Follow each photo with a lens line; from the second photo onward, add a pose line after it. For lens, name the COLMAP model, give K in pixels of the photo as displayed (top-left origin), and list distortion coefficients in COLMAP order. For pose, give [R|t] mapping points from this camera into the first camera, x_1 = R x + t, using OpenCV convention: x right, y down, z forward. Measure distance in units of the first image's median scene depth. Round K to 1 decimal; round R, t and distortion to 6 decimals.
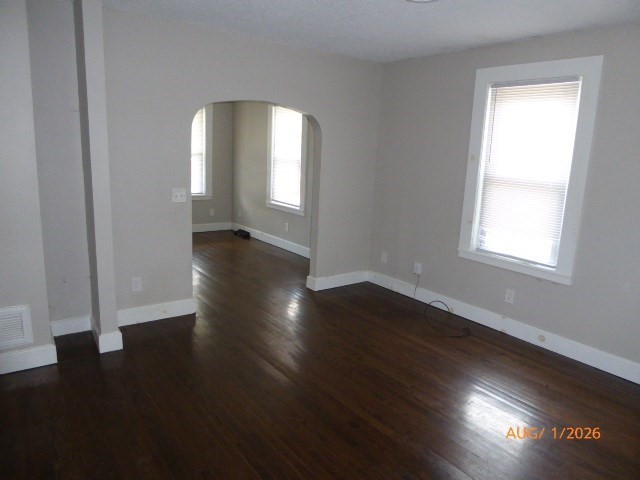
lens RADIAL K [[464.3, 0, 320.0], [0, 464.3, 240.0], [0, 0, 1]] dist [0.000517, 0.001667]
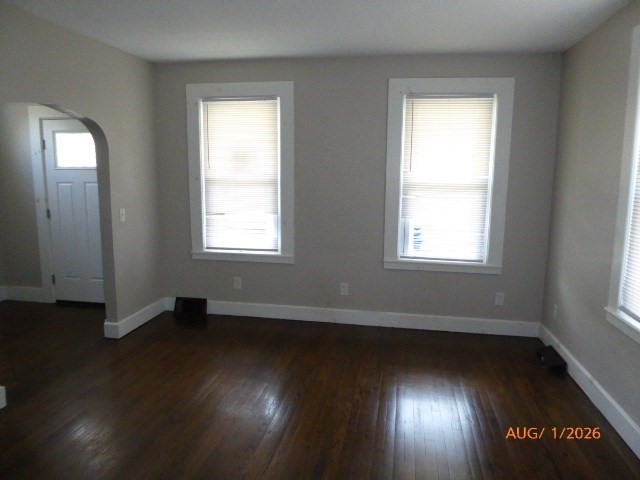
lens RADIAL K [[408.6, 0, 320.2], [0, 408.6, 227.9], [0, 0, 1]] dist [-0.024745, -0.000669]
pose [[0.741797, -0.141135, 0.655605, -0.248103], [0.153875, 0.987342, 0.038445, -0.069333], [-0.652733, 0.072363, 0.754124, 0.294858]]
